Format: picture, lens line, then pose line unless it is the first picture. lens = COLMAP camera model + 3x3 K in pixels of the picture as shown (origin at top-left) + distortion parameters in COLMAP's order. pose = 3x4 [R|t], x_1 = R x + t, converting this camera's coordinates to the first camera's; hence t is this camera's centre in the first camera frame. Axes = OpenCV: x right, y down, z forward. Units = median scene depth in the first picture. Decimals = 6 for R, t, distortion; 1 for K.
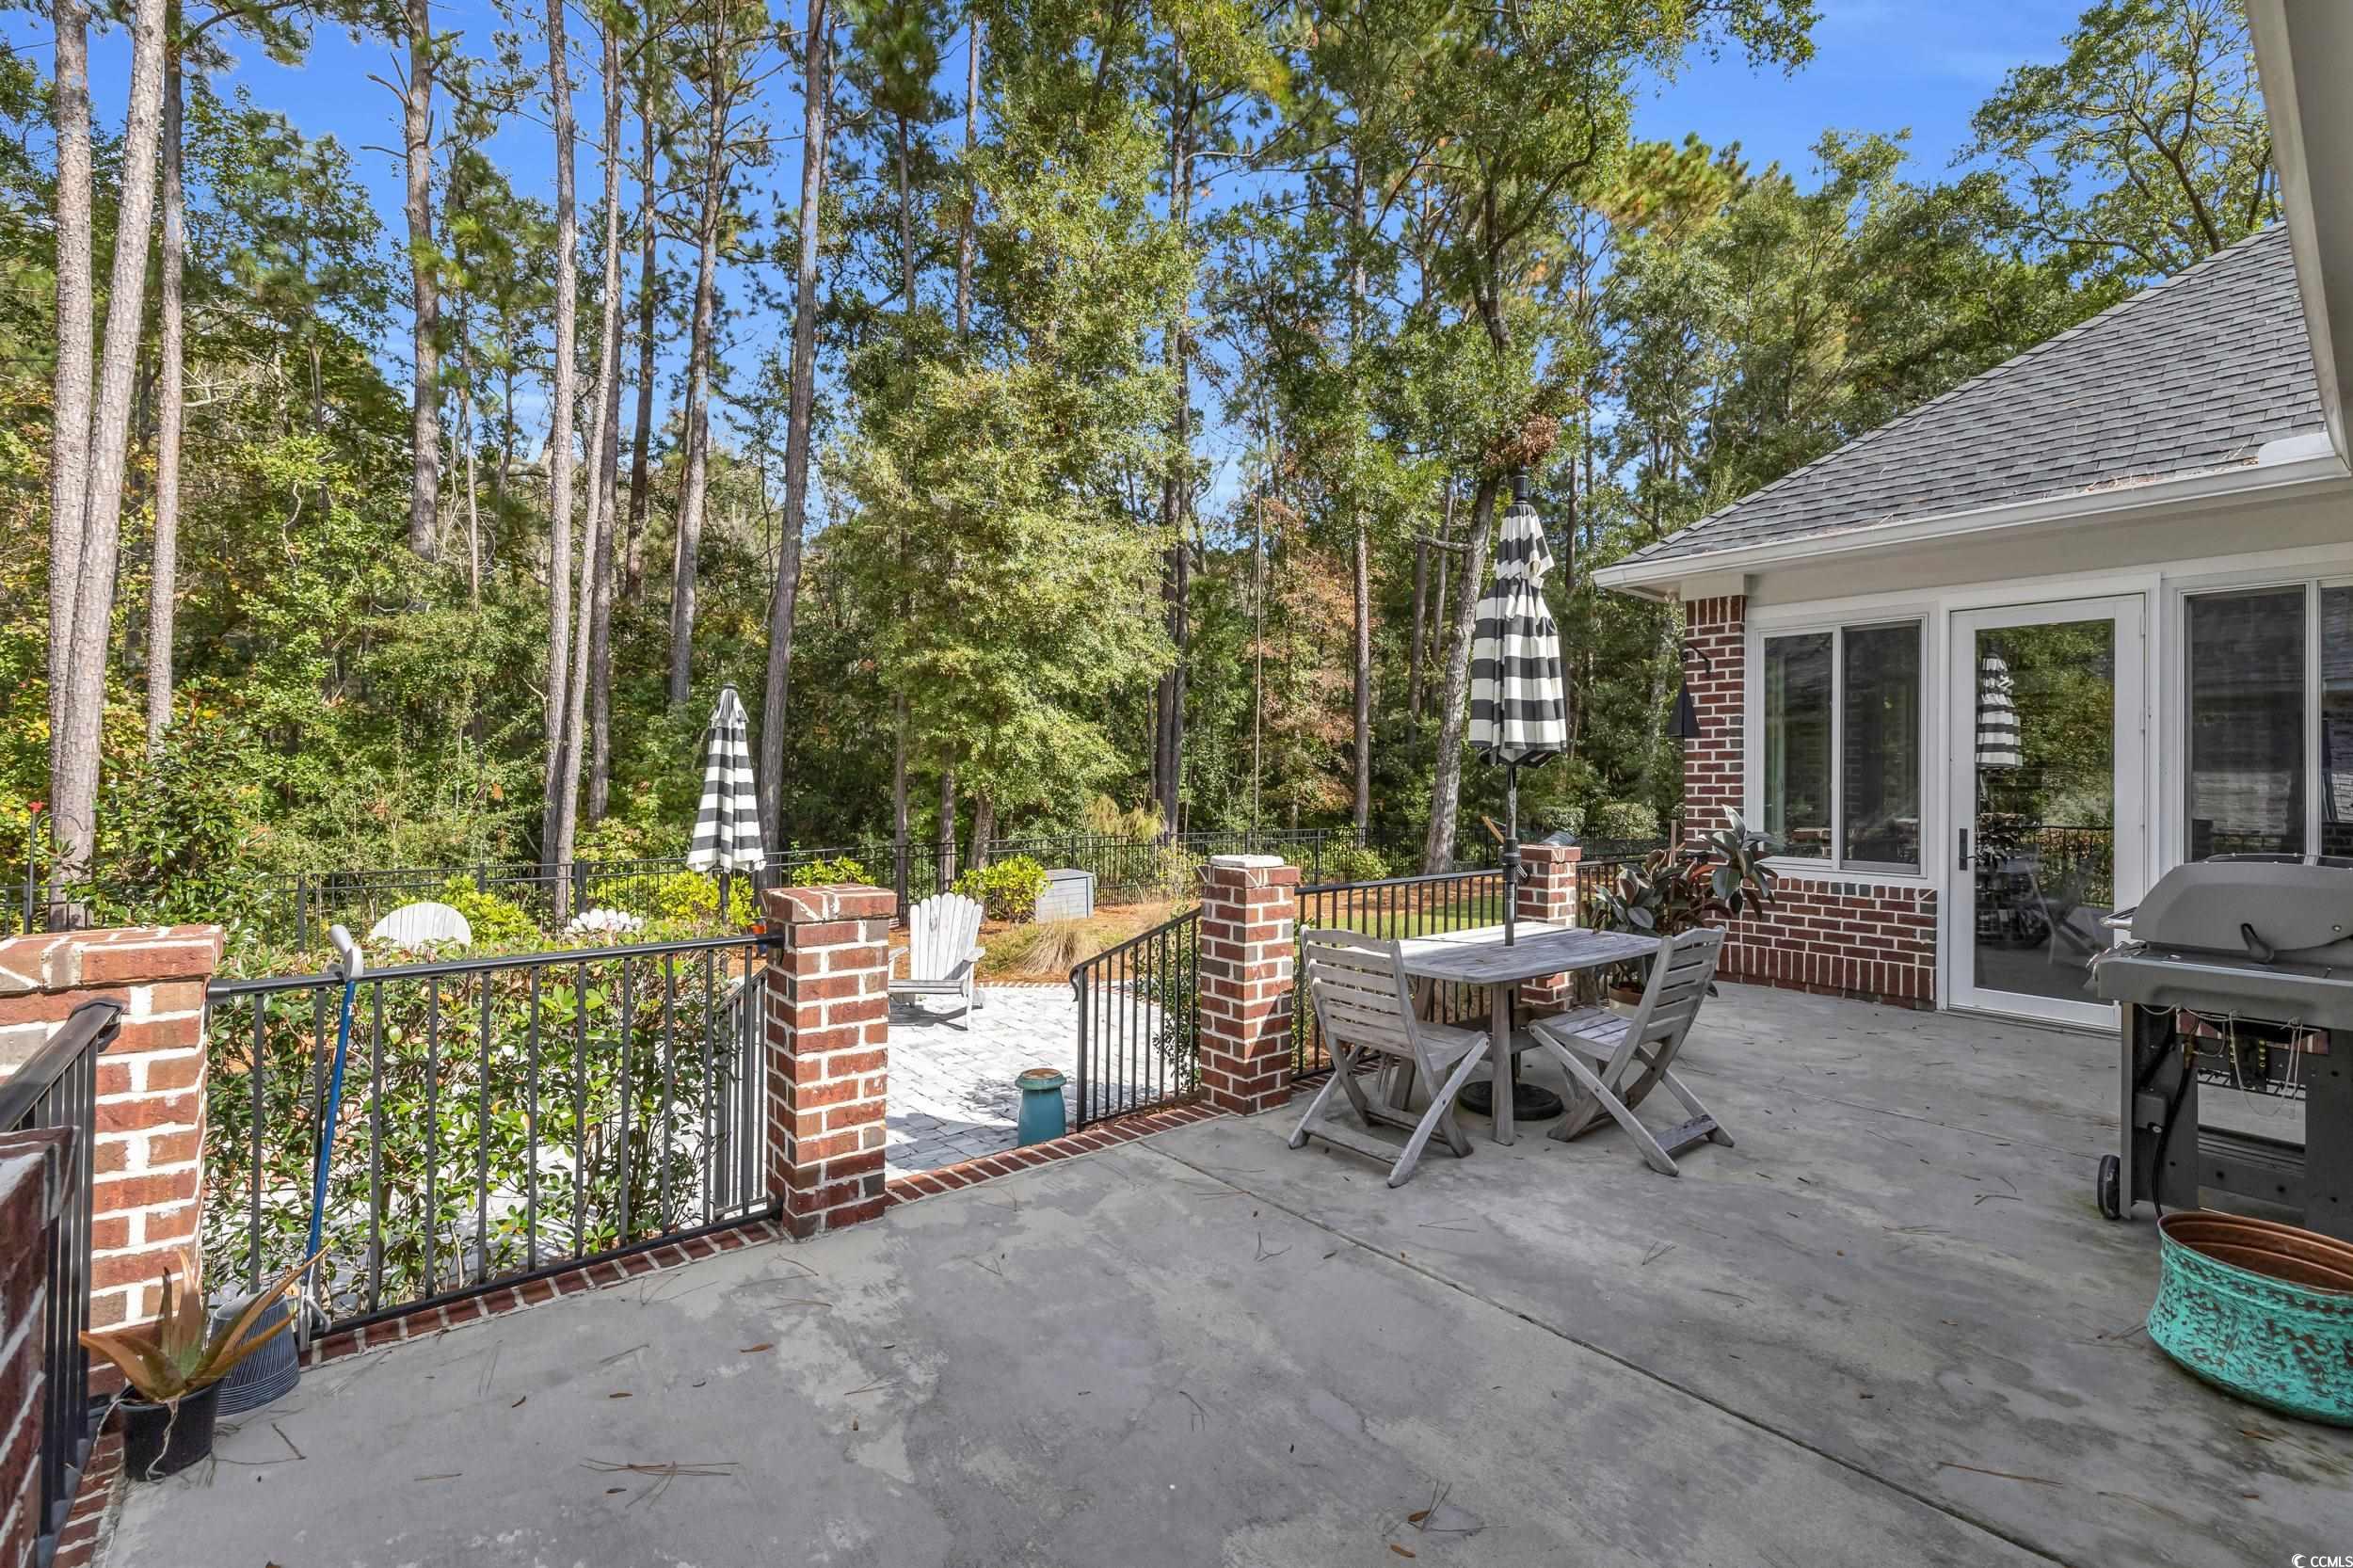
lens RADIAL K [[1027.6, 0, 1190.9], [0, 1027.6, 782.8], [0, 0, 1]] dist [0.008705, 0.000920]
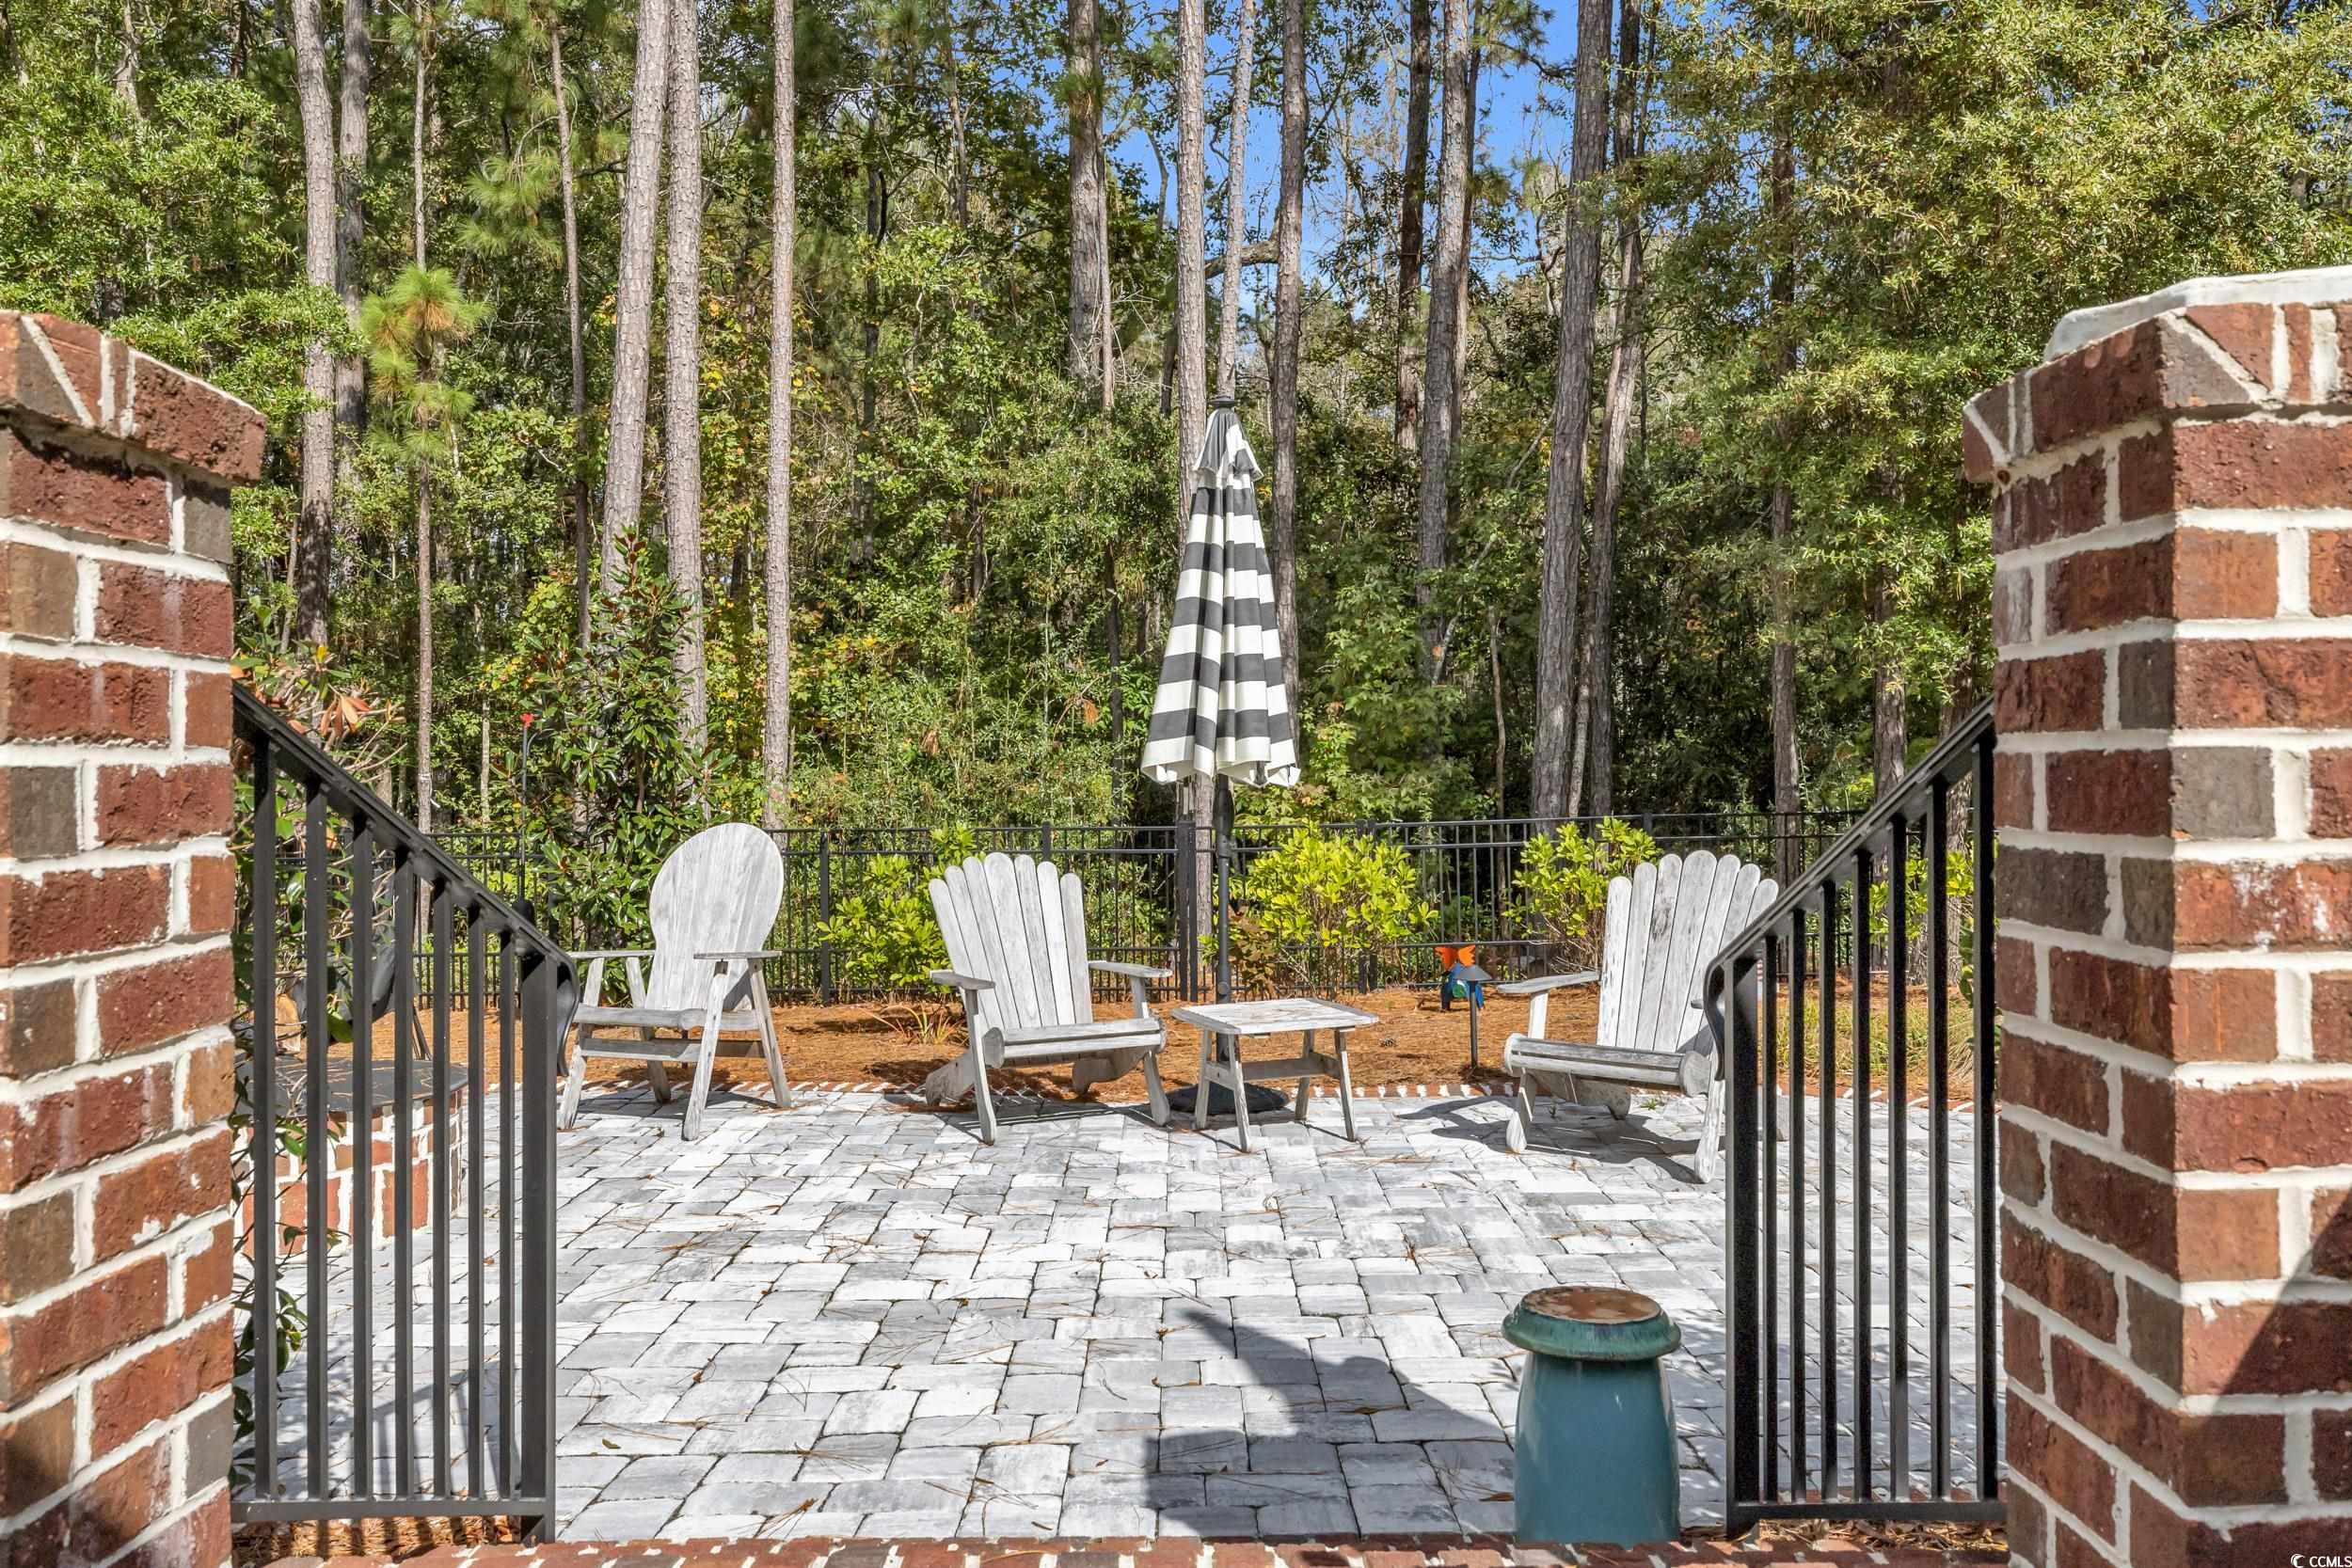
lens RADIAL K [[1755.5, 0, 1199.3], [0, 1755.5, 796.7], [0, 0, 1]] dist [0.025755, -0.000145]
pose [[0.769103, -0.009438, -0.639055, 0.039890], [0.011548, 0.999933, -0.000870, 0.056229], [0.639021, -0.006711, 0.769160, 0.224275]]
